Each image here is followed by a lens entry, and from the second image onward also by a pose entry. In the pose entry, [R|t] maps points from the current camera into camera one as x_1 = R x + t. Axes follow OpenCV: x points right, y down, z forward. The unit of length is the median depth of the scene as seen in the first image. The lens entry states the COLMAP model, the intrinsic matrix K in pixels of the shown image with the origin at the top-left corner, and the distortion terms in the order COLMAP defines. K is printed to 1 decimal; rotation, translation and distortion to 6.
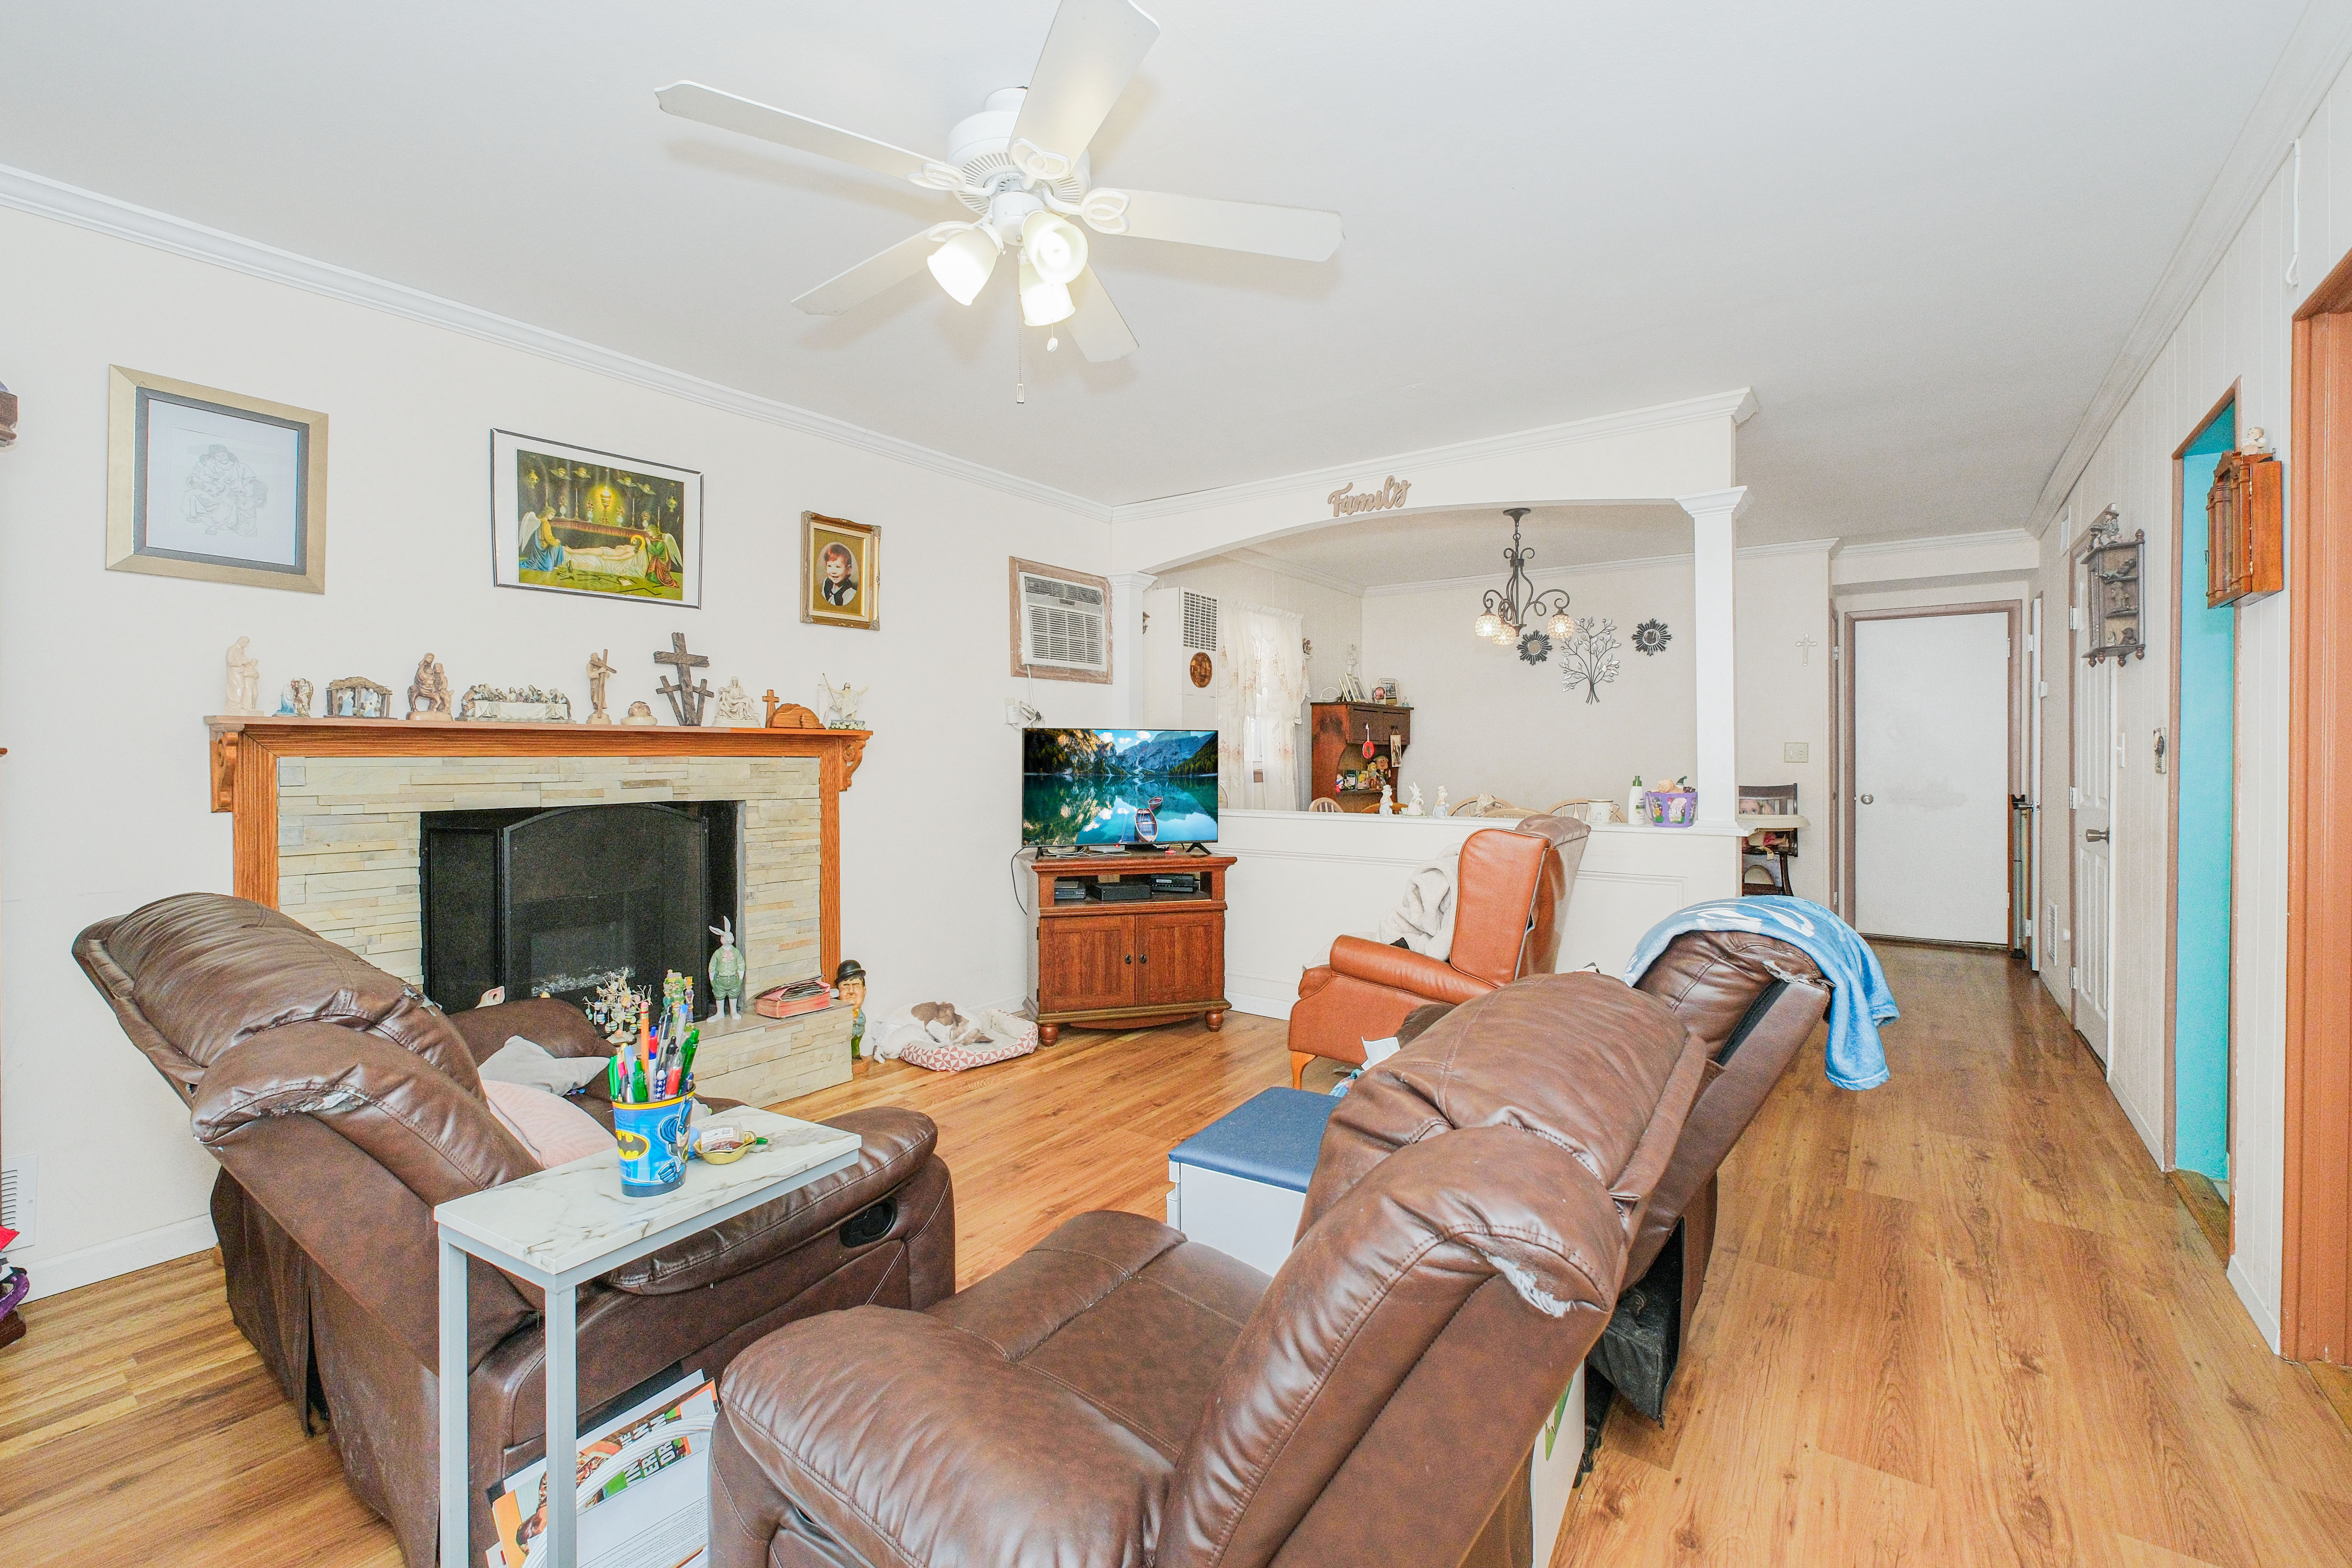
lens RADIAL K [[992.8, 0, 1162.9], [0, 992.8, 759.1], [0, 0, 1]] dist [0.006856, 0.000062]
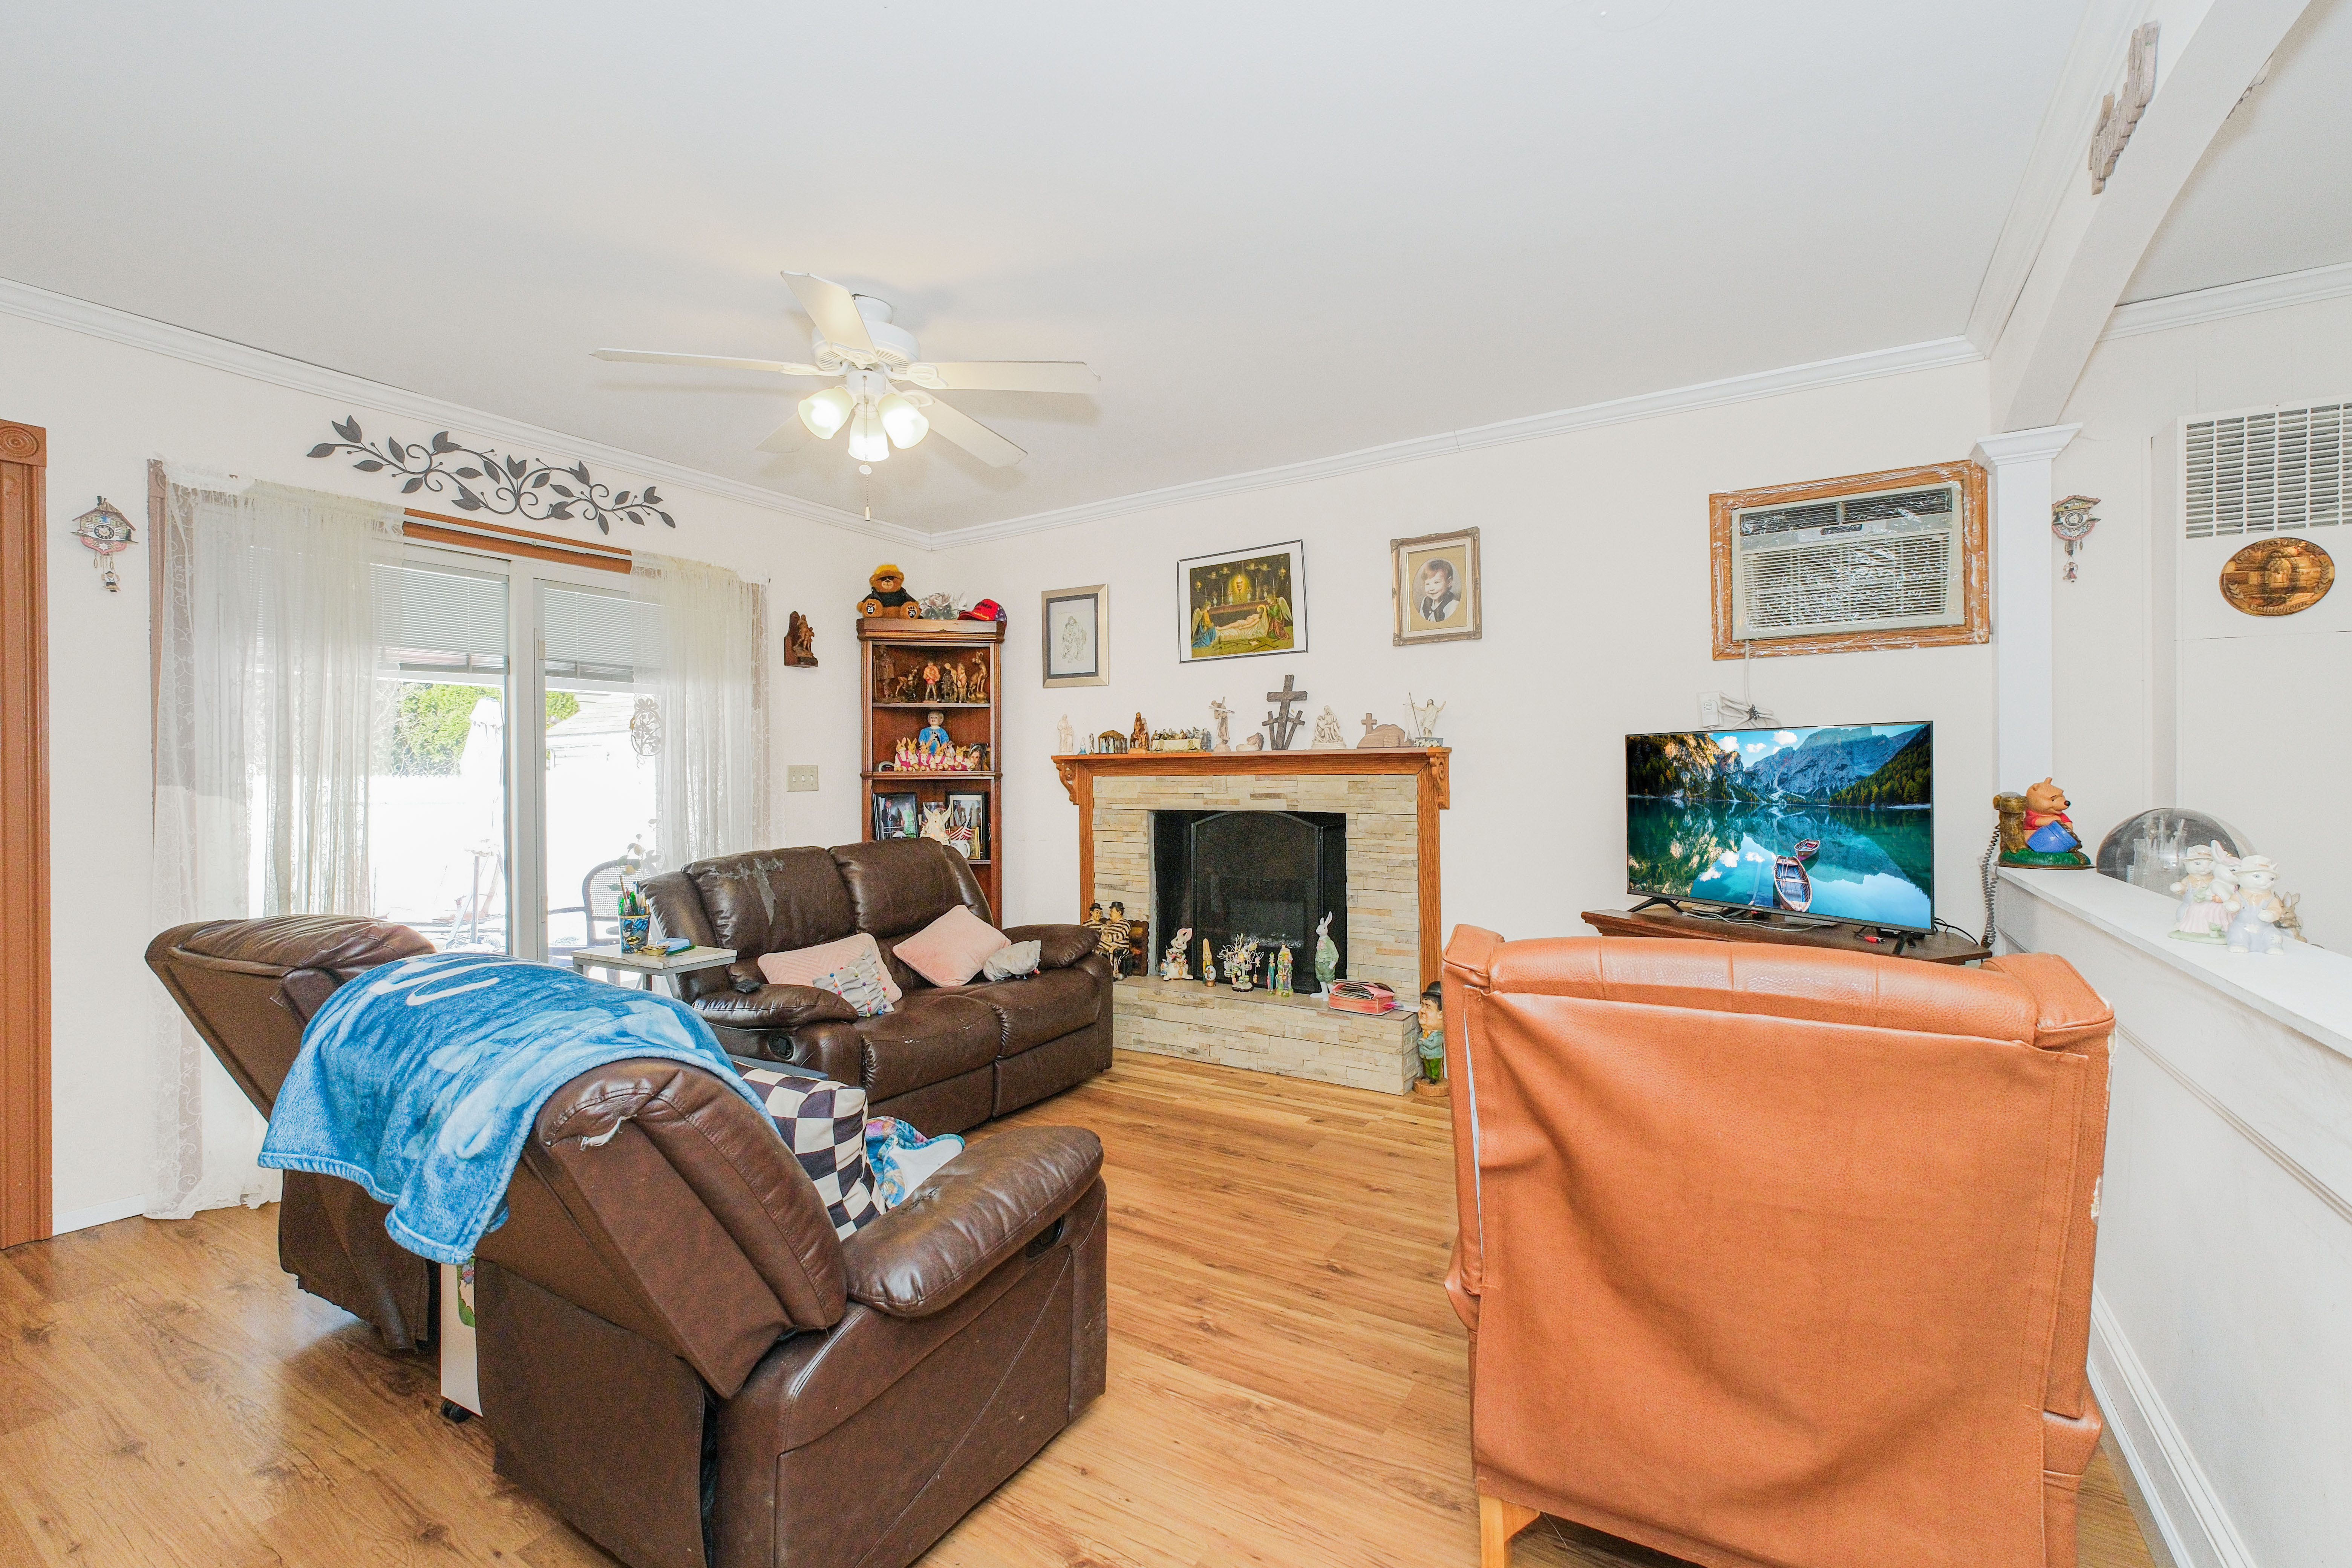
lens RADIAL K [[992.8, 0, 1182.6], [0, 992.8, 772.4], [0, 0, 1]] dist [0.006856, 0.000062]
pose [[0.091764, -0.001461, -0.995780, 0.627943], [0.005845, 0.999982, -0.000928, -0.004342], [0.995764, -0.005735, 0.091771, 0.646268]]
